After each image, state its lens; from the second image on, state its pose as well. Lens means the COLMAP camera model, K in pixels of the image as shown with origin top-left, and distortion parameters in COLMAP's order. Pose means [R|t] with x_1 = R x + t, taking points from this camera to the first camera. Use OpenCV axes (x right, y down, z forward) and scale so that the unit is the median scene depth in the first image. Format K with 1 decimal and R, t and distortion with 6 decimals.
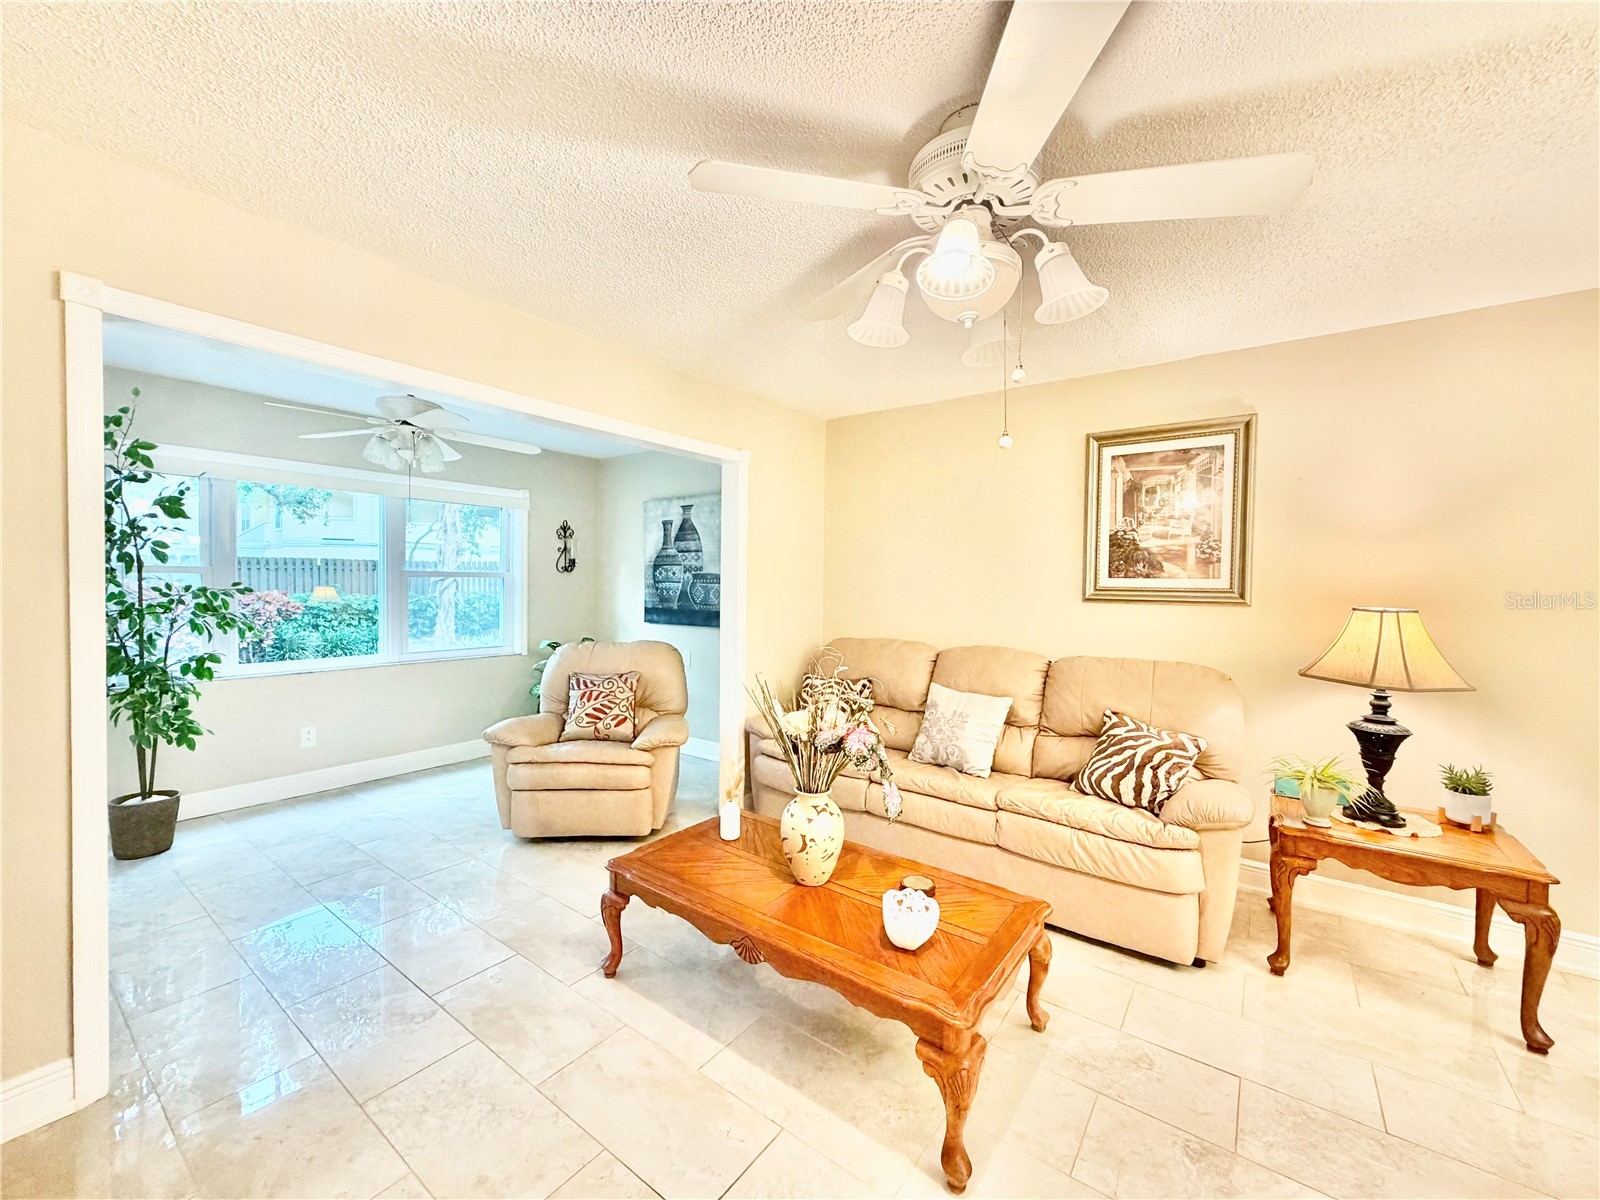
lens RADIAL K [[640.5, 0, 796.4], [0, 640.5, 596.1], [0, 0, 1]] dist [-0.000307, -0.000076]
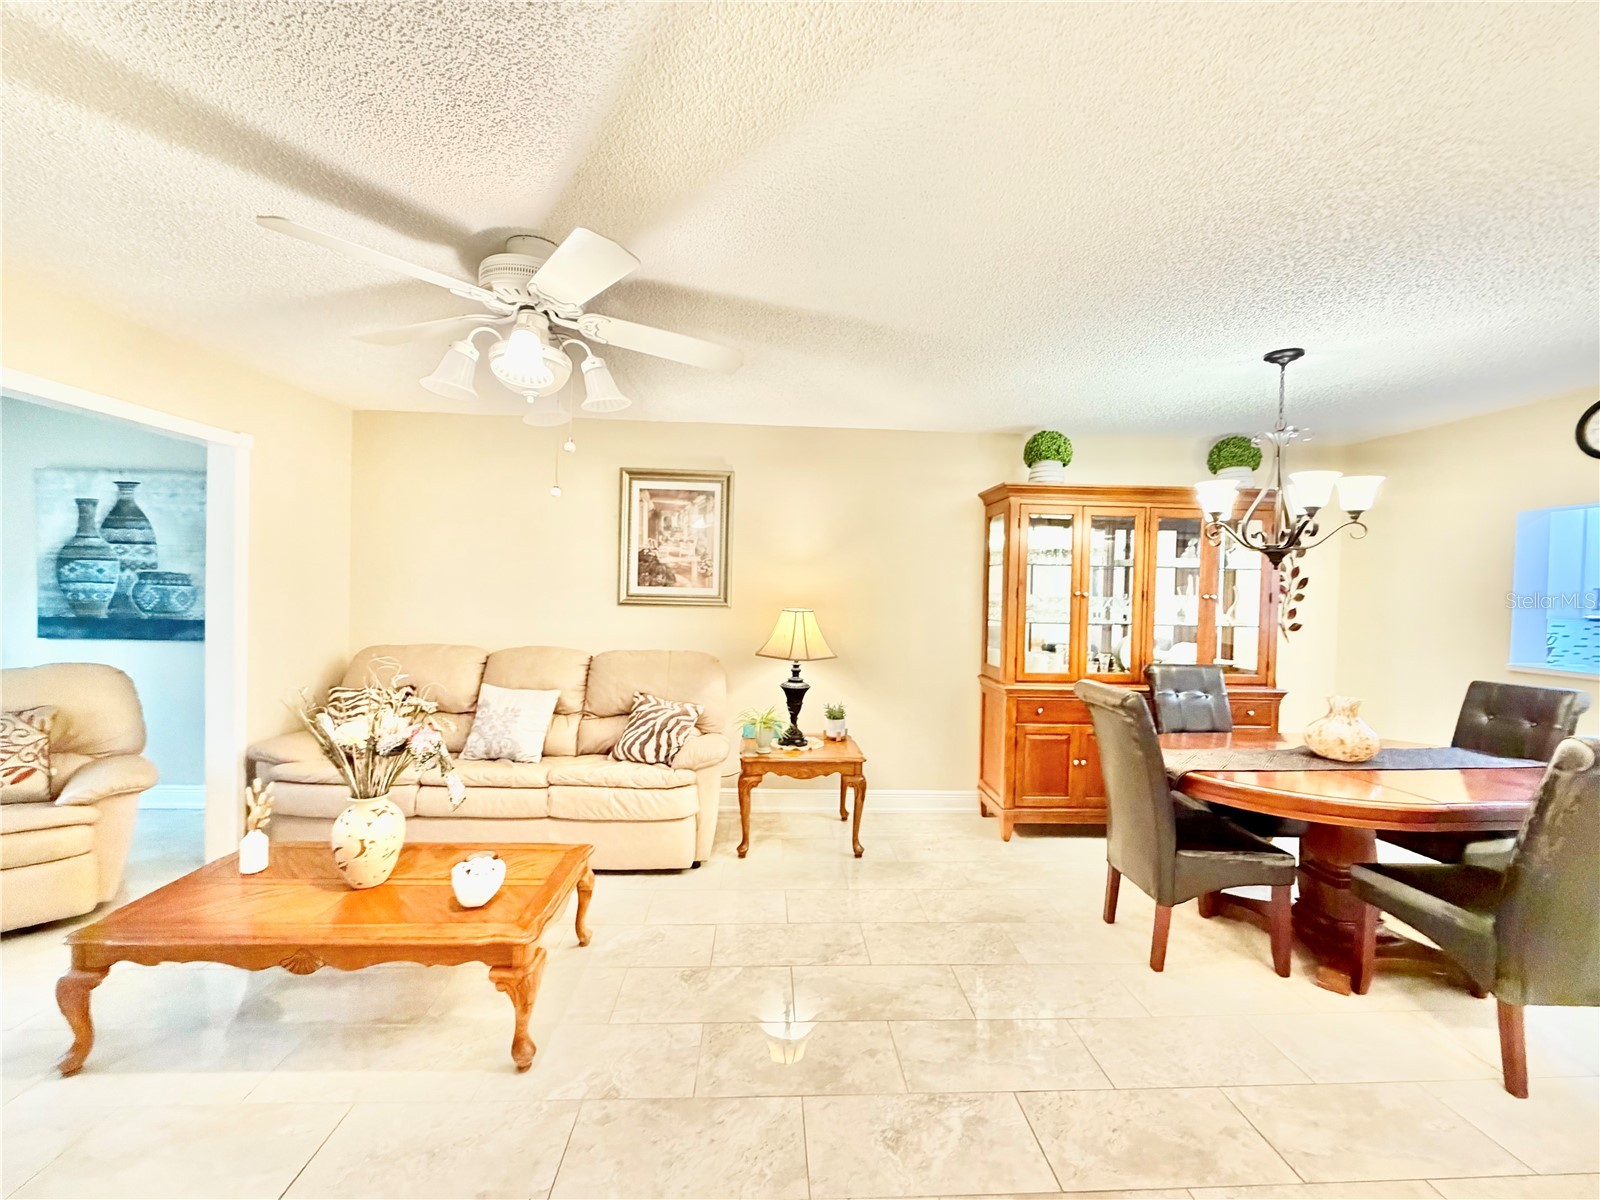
lens RADIAL K [[640.5, 0, 796.4], [0, 640.5, 596.1], [0, 0, 1]] dist [-0.000307, -0.000076]
pose [[0.772067, -0.005207, 0.635520, -0.088524], [0.000506, 0.999971, 0.007578, -0.025372], [-0.635542, -0.005529, 0.772047, -0.214476]]
